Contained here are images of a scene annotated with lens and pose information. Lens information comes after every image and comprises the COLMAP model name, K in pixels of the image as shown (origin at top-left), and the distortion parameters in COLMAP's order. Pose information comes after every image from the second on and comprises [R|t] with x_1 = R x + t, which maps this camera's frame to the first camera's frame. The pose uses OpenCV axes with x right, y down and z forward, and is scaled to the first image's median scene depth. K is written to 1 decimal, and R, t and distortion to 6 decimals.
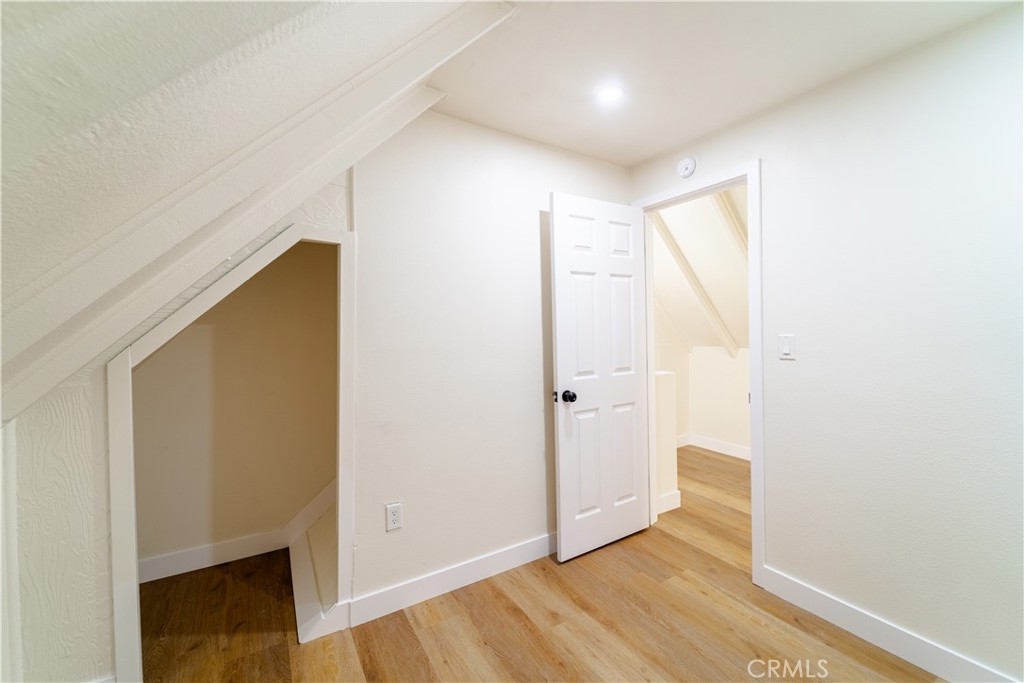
lens RADIAL K [[421.4, 0, 533.5], [0, 421.4, 322.8], [0, 0, 1]] dist [0.004457, -0.003217]
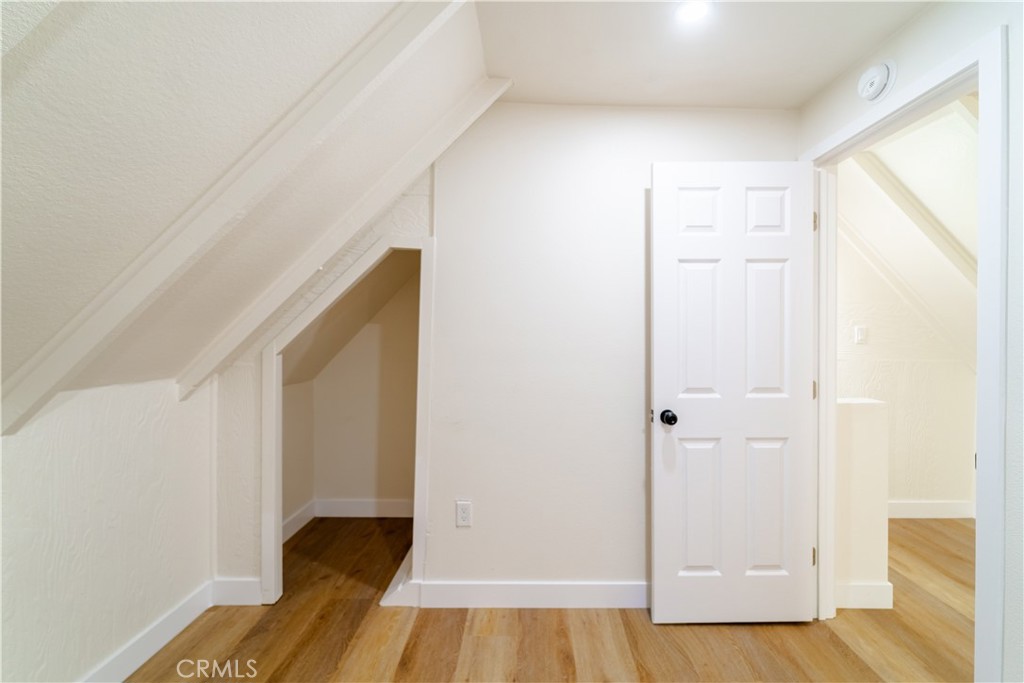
lens RADIAL K [[421.4, 0, 512.8], [0, 421.4, 327.0], [0, 0, 1]] dist [0.004457, -0.003217]
pose [[0.843374, 0.010876, -0.537217, 0.266449], [-0.009114, 0.999941, 0.005937, 0.002737], [0.537250, -0.000111, 0.843423, 0.180499]]
